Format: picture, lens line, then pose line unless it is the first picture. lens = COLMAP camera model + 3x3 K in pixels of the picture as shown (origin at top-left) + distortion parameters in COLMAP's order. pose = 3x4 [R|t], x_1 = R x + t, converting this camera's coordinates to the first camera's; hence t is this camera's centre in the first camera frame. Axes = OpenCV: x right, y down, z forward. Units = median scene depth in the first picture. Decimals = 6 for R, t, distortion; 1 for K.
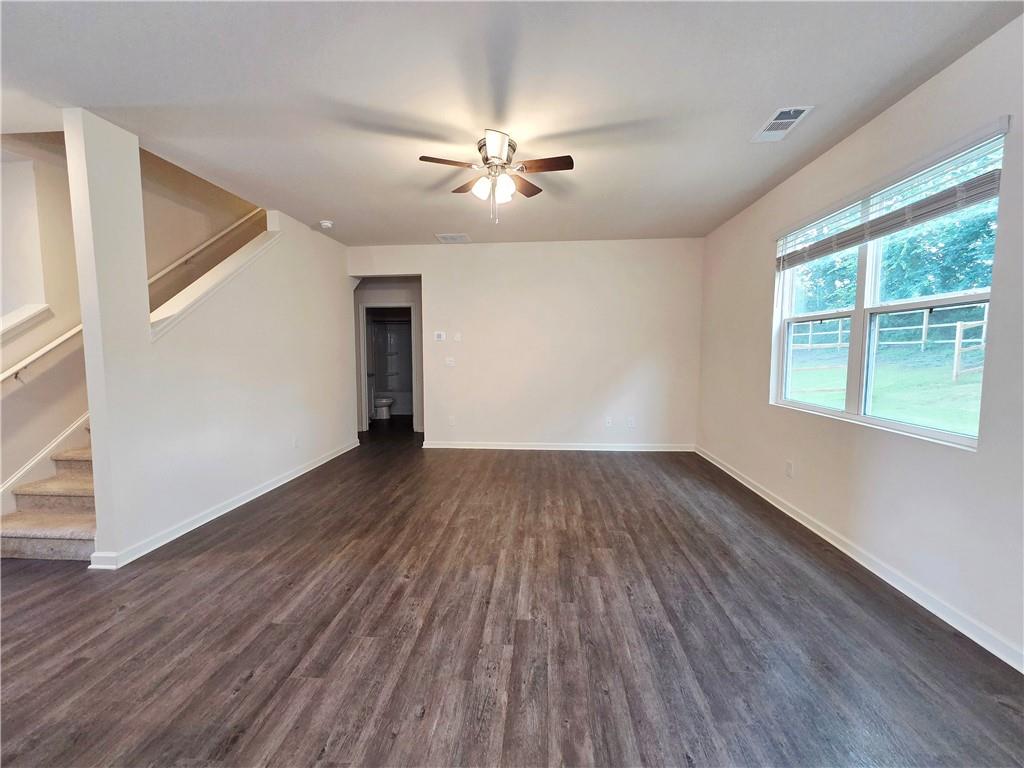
lens RADIAL K [[418.1, 0, 510.8], [0, 418.1, 381.2], [0, 0, 1]] dist [0.003815, 0.000380]
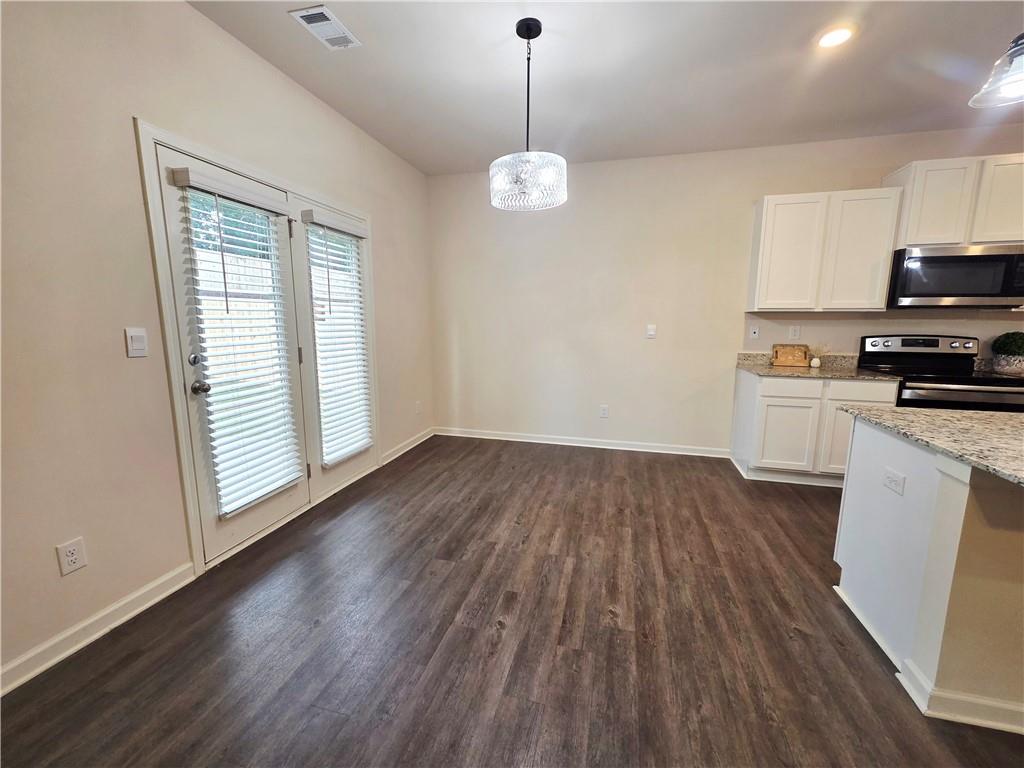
lens RADIAL K [[418.1, 0, 511.0], [0, 418.1, 384.5], [0, 0, 1]] dist [0.003815, 0.000380]
pose [[-0.983790, -0.023376, 0.177797, 0.077608], [0.017524, 0.974190, 0.225048, -0.068978], [-0.178469, 0.224515, -0.957988, 1.090044]]
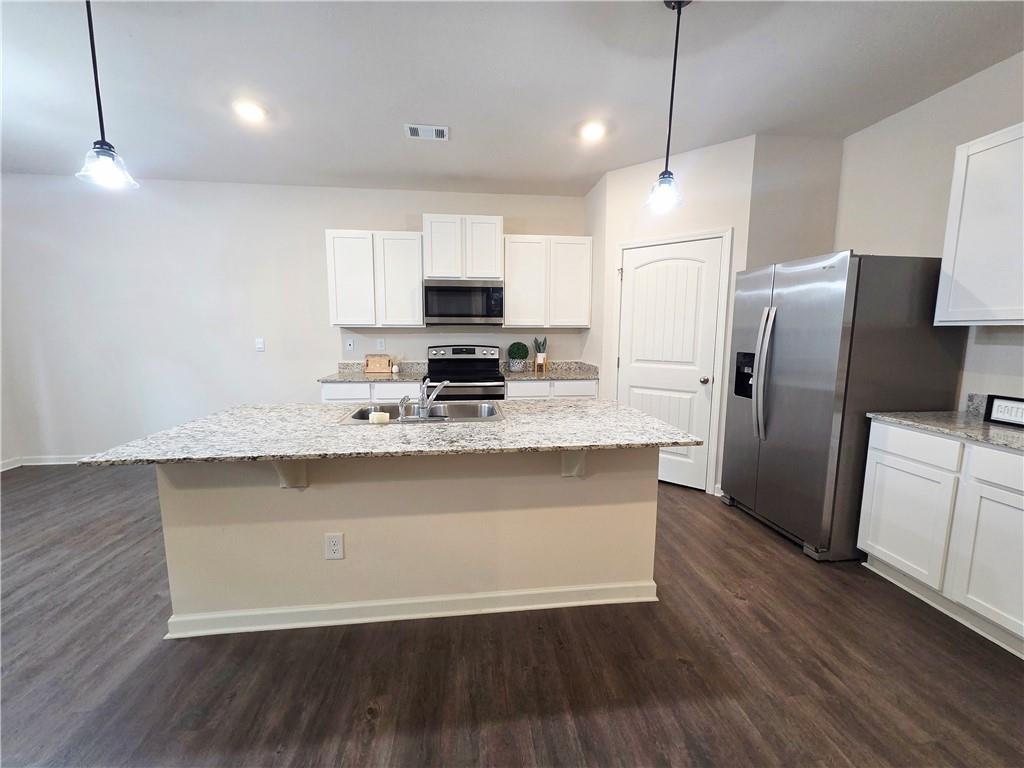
lens RADIAL K [[418.1, 0, 511.3], [0, 418.1, 380.6], [0, 0, 1]] dist [0.003815, 0.000380]
pose [[-0.981727, 0.029124, -0.188053, -1.307626], [-0.007710, 0.981320, 0.192227, -0.101137], [0.190139, 0.190164, -0.963164, 1.385118]]
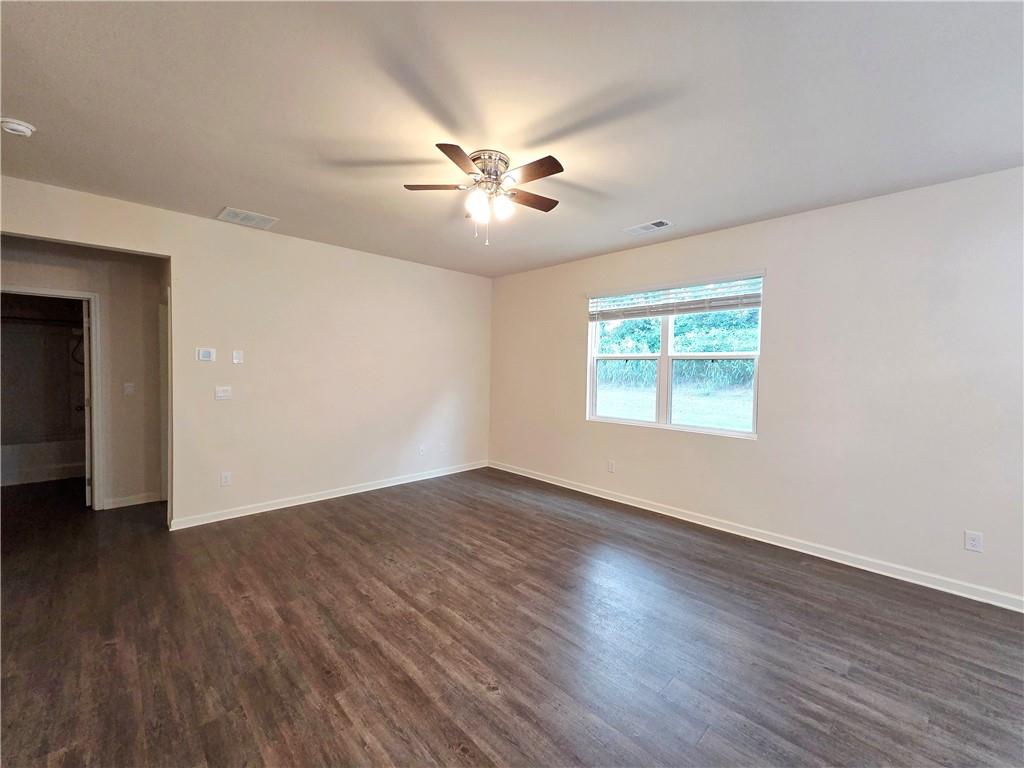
lens RADIAL K [[418.1, 0, 511.1], [0, 418.1, 380.7], [0, 0, 1]] dist [0.003815, 0.000380]
pose [[0.661382, -0.009376, 0.749991, -0.516249], [0.038222, 0.999044, -0.021217, -0.049440], [-0.749075, 0.042699, 0.661108, 0.290087]]
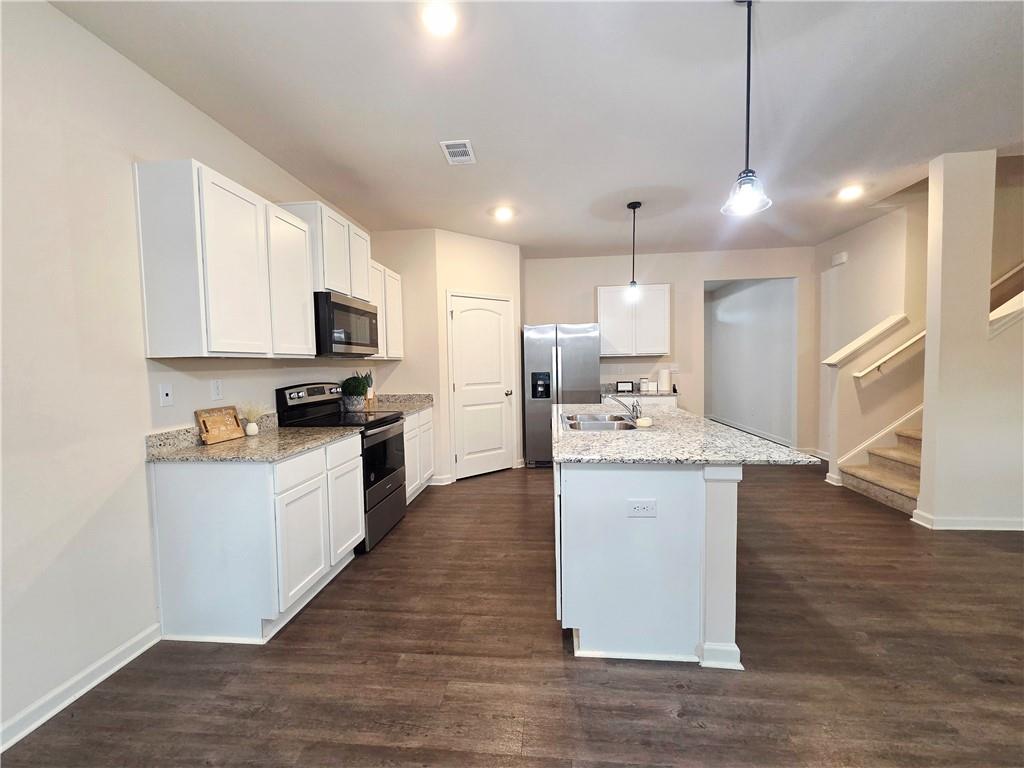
lens RADIAL K [[418.1, 0, 511.5], [0, 418.1, 382.1], [0, 0, 1]] dist [0.003815, 0.000380]
pose [[-0.023566, 0.055000, -0.998208, 0.427311], [-0.051189, 0.997109, 0.056147, 0.028844], [0.998411, 0.052420, -0.020682, -0.319741]]
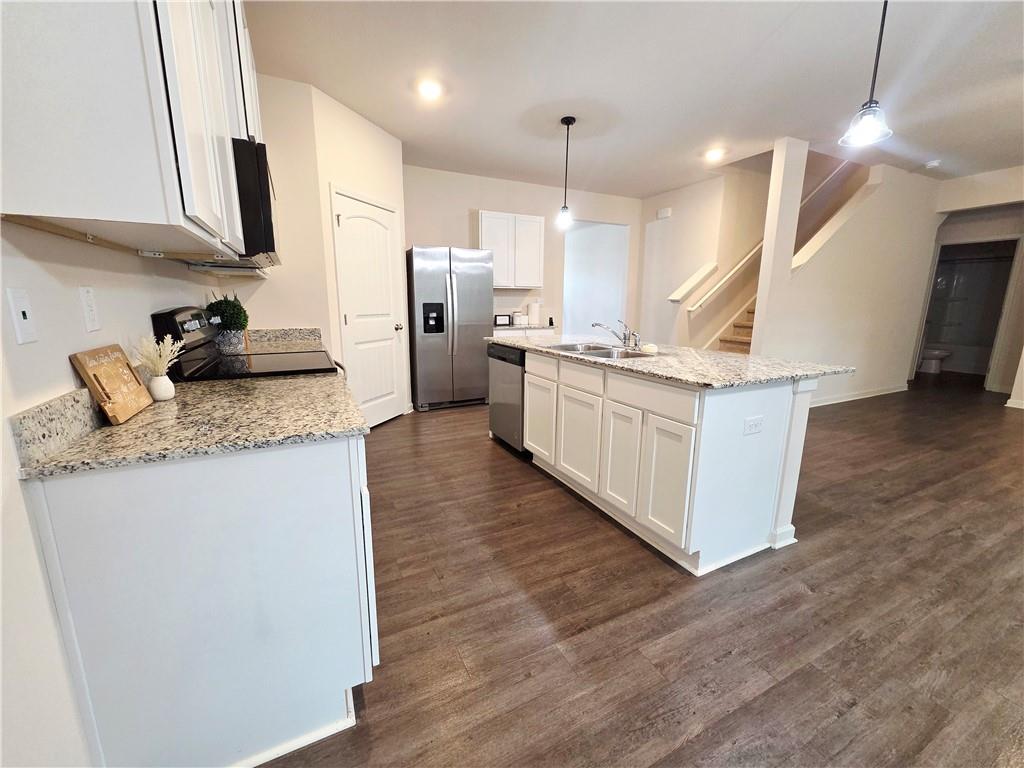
lens RADIAL K [[418.1, 0, 512.5], [0, 418.1, 381.2], [0, 0, 1]] dist [0.003815, 0.000380]
pose [[0.514380, 0.175232, -0.839468, -0.051346], [-0.072181, 0.984274, 0.161231, 0.144768], [0.854519, -0.022340, 0.518939, -1.140841]]
